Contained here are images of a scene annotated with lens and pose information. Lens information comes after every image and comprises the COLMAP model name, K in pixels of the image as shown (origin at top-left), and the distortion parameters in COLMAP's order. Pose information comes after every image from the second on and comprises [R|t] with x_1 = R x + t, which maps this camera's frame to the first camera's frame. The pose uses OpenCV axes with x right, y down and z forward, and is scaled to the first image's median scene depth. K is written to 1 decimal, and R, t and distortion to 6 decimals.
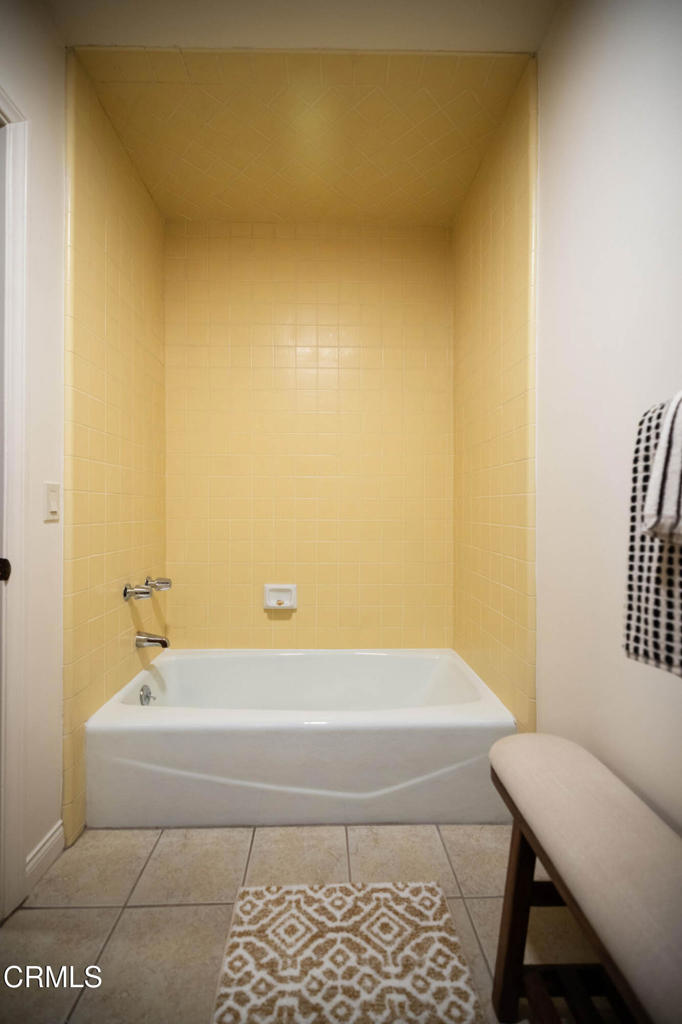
lens RADIAL K [[427.3, 0, 338.1], [0, 427.3, 512.1], [0, 0, 1]] dist [0.000795, 0.000282]
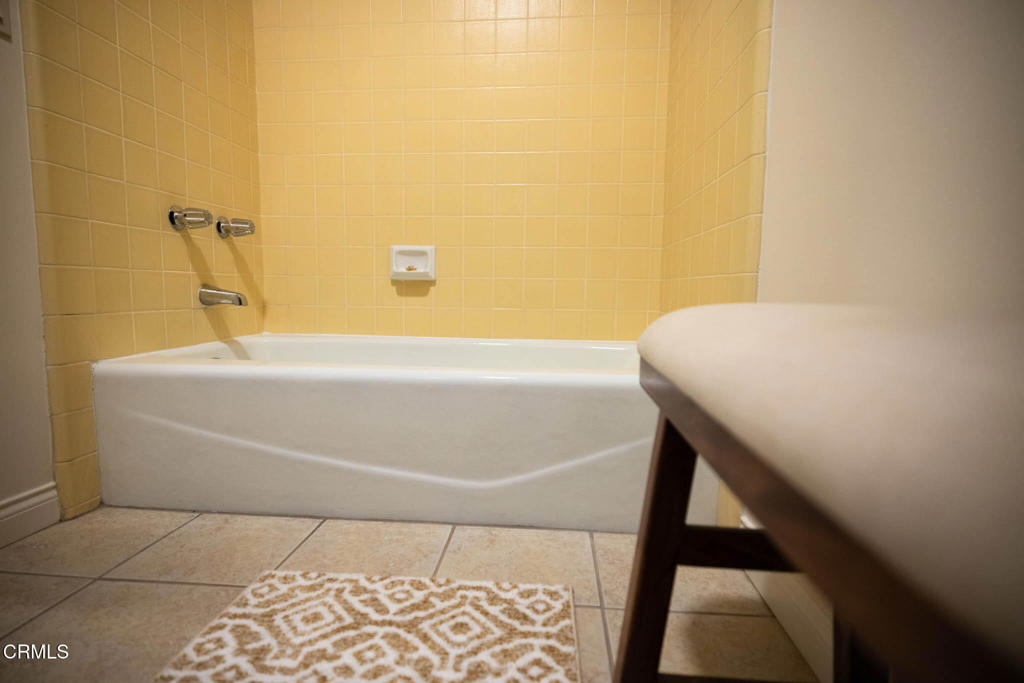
lens RADIAL K [[513.3, 0, 514.1], [0, 513.3, 339.1], [0, 0, 1]] dist [-0.004660, 0.001098]
pose [[0.994343, 0.021528, -0.104013, 0.240567], [-0.011194, 0.995032, 0.098929, 0.457374], [0.105626, -0.097205, 0.989644, 0.300992]]
